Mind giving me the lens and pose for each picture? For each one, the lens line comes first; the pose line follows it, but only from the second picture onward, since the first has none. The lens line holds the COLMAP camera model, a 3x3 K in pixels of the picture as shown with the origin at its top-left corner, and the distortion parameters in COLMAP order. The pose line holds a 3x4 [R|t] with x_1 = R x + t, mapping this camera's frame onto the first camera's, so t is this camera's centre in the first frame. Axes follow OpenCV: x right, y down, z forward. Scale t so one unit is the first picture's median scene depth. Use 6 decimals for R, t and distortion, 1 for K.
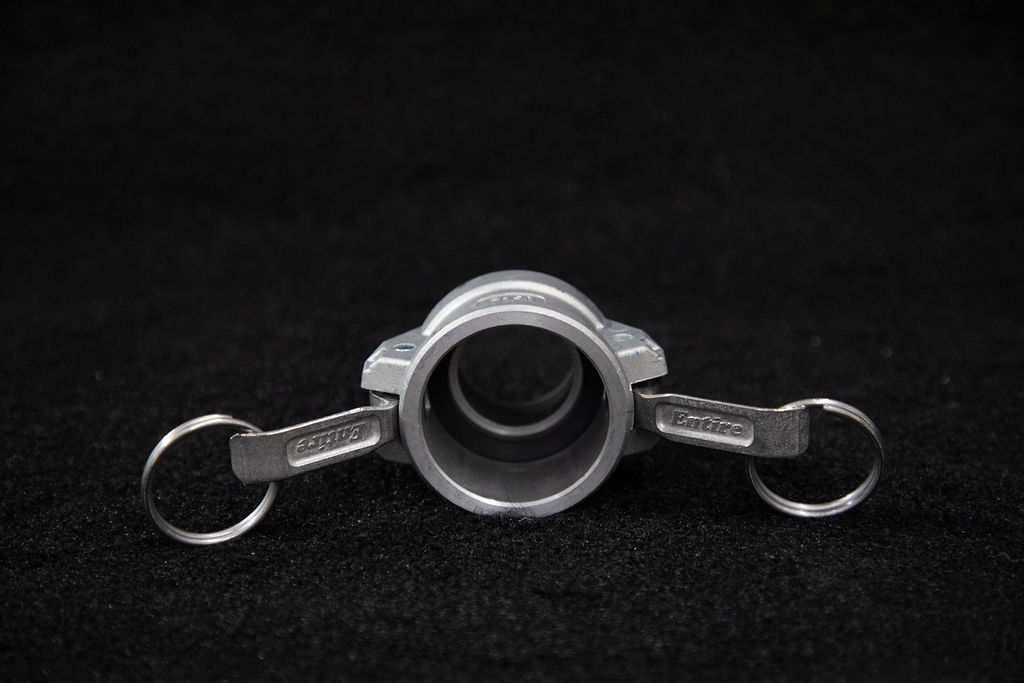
lens RADIAL K [[2256.5, 0, 512.0], [0, 2256.5, 341.5], [0, 0, 1]] dist [0.357859, 0.047363]
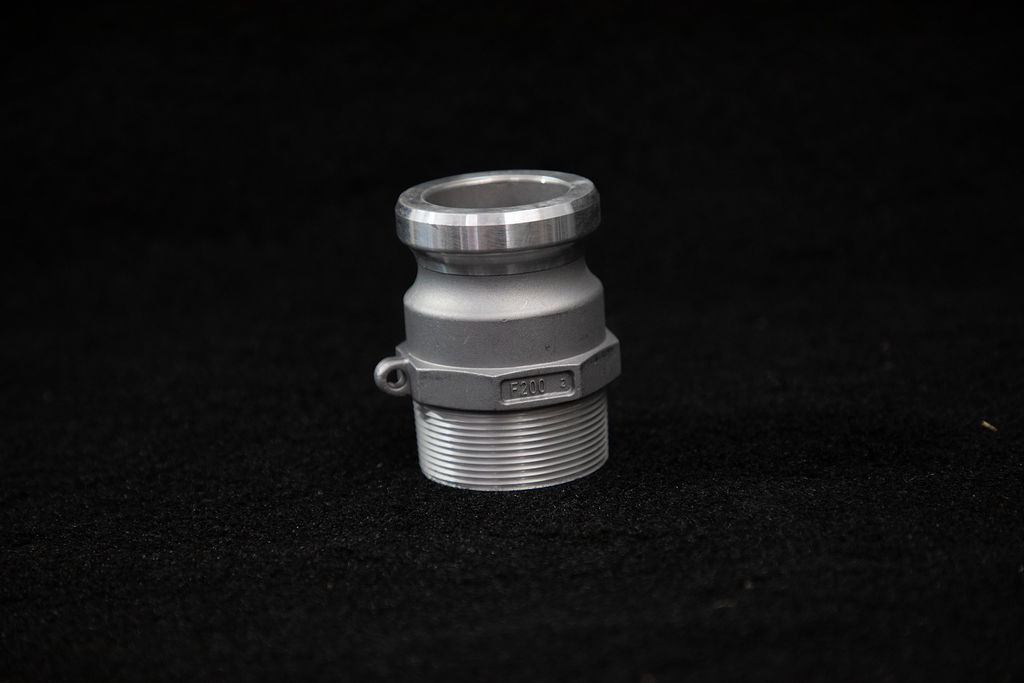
lens RADIAL K [[2999.8, 0, 512.0], [0, 2999.8, 341.5], [0, 0, 1]] dist [0.721808, 0.146625]
pose [[0.998064, -0.059783, 0.017128, 0.000820], [0.060524, 0.997079, -0.046590, 0.087368], [-0.014293, 0.047537, 0.998767, -0.451500]]
